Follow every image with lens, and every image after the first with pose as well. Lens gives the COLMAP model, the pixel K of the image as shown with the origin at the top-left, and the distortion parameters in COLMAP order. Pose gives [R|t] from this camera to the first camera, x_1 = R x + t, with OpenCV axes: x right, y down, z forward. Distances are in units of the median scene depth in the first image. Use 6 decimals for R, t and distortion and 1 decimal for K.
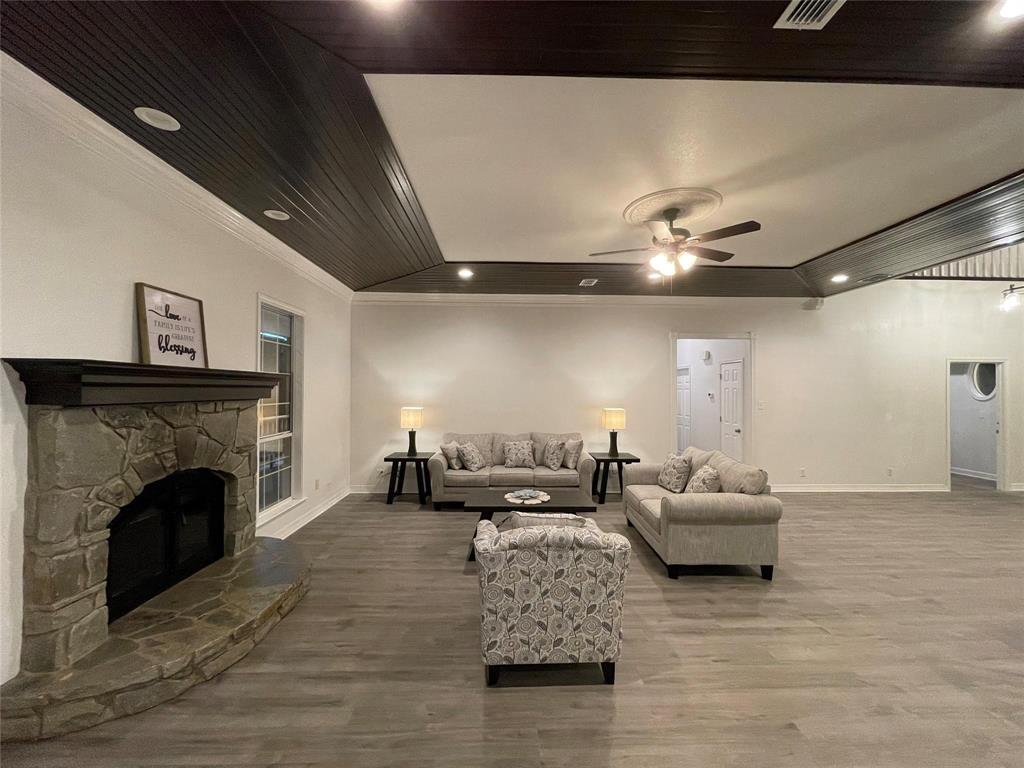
lens RADIAL K [[413.5, 0, 511.2], [0, 413.5, 387.4], [0, 0, 1]] dist [-0.000273, -0.000320]
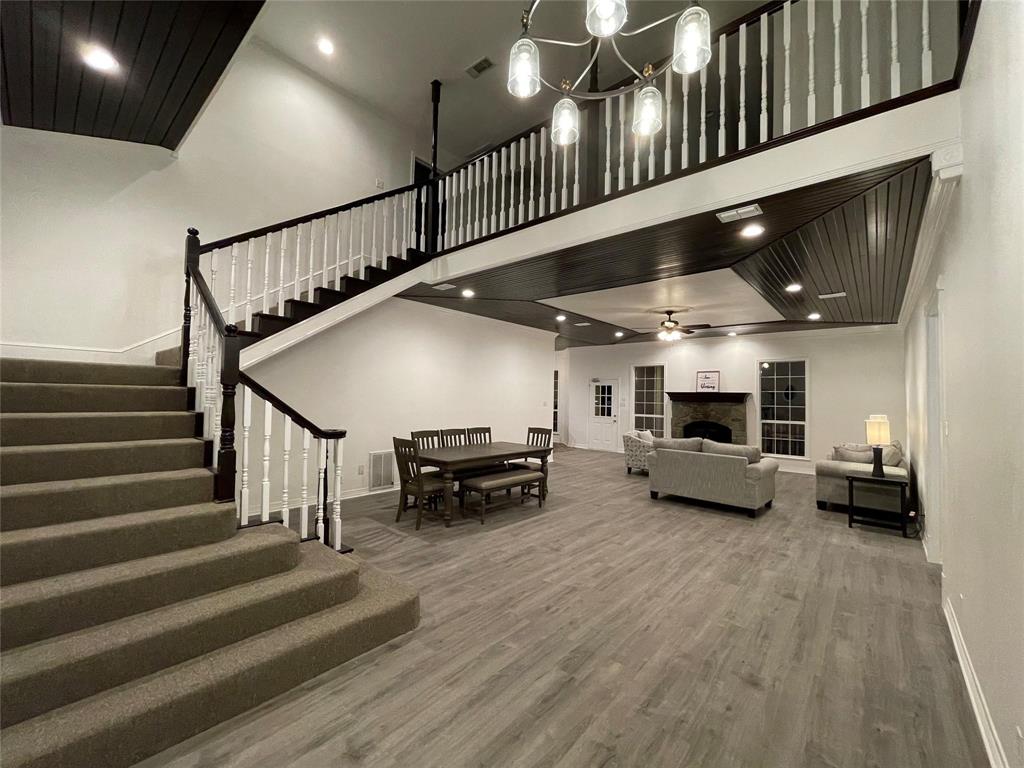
lens RADIAL K [[413.5, 0, 516.9], [0, 413.5, 385.5], [0, 0, 1]] dist [-0.000273, -0.000320]
pose [[-0.680942, -0.040766, -0.731202, 2.590574], [-0.018231, 0.999084, -0.038723, 0.055194], [0.732110, -0.013038, -0.681061, 1.965514]]
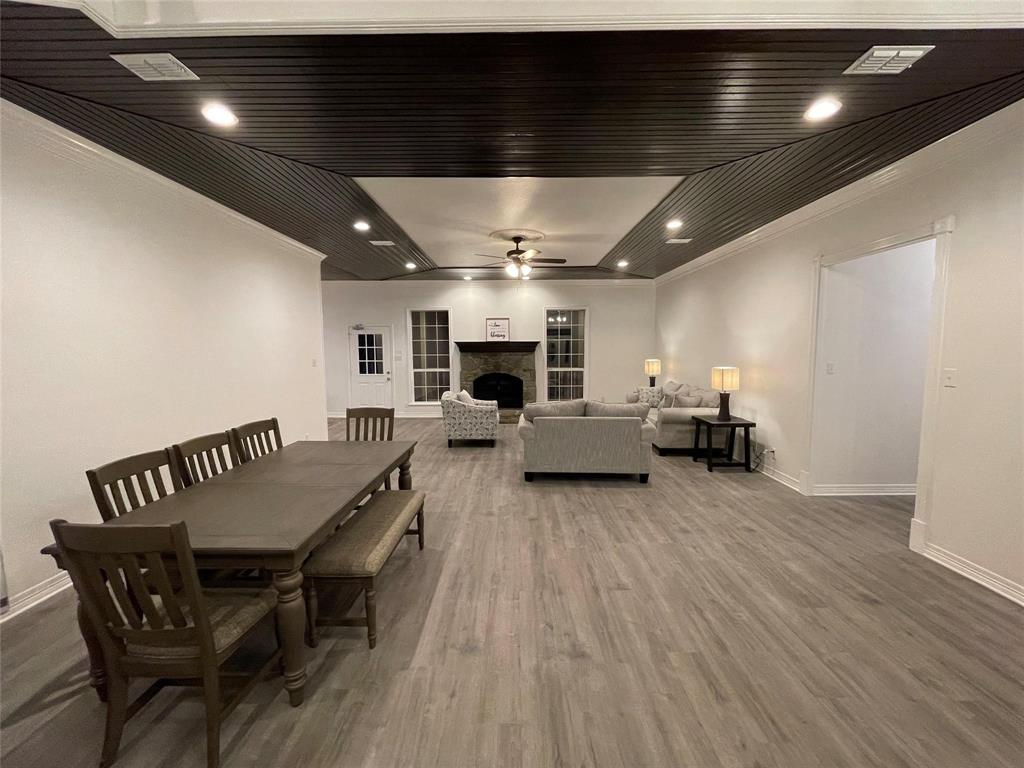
lens RADIAL K [[413.5, 0, 512.4], [0, 413.5, 387.1], [0, 0, 1]] dist [-0.000273, -0.000320]
pose [[-0.042228, 0.090574, -0.994994, 2.184231], [0.015275, 0.995824, 0.090001, 0.018051], [0.998991, -0.011398, -0.043435, 1.104616]]
